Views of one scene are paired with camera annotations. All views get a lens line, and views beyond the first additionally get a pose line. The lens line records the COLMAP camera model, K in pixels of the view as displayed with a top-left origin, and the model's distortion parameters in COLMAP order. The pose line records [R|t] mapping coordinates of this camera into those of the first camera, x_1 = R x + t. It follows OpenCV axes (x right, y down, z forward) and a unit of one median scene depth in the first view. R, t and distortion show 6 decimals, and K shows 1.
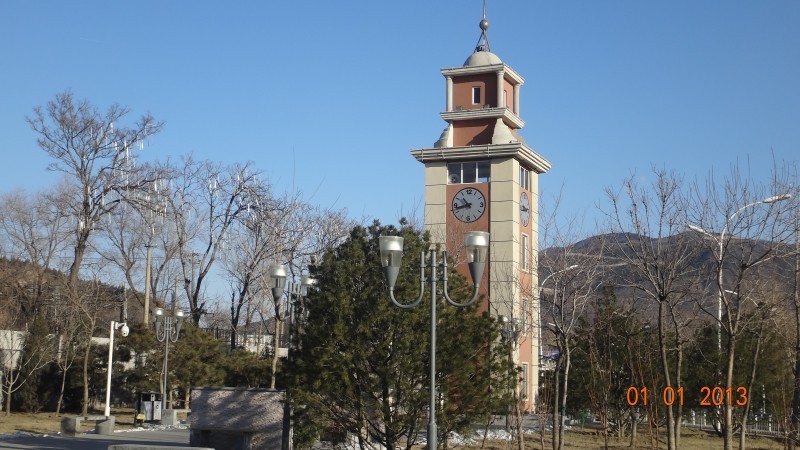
lens RADIAL K [[1286.2, 0, 400.1], [0, 1286.2, 313.9], [0, 0, 1]] dist [-0.174112, -0.016469]
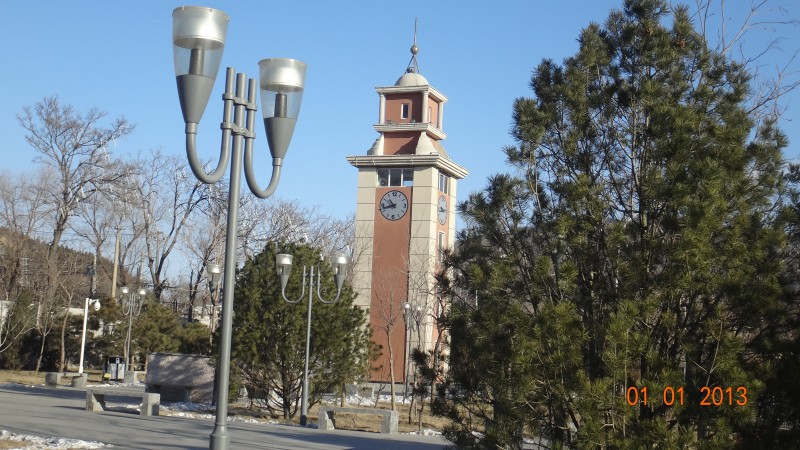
lens RADIAL K [[1283.3, 0, 400.0], [0, 1283.3, 225.0], [0, 0, 1]] dist [-0.019136, -0.953211]
pose [[0.999197, 0.032548, 0.023356, 0.031913], [-0.031361, 0.998281, -0.049505, -0.008854], [-0.024928, 0.048733, 0.998501, -0.171048]]
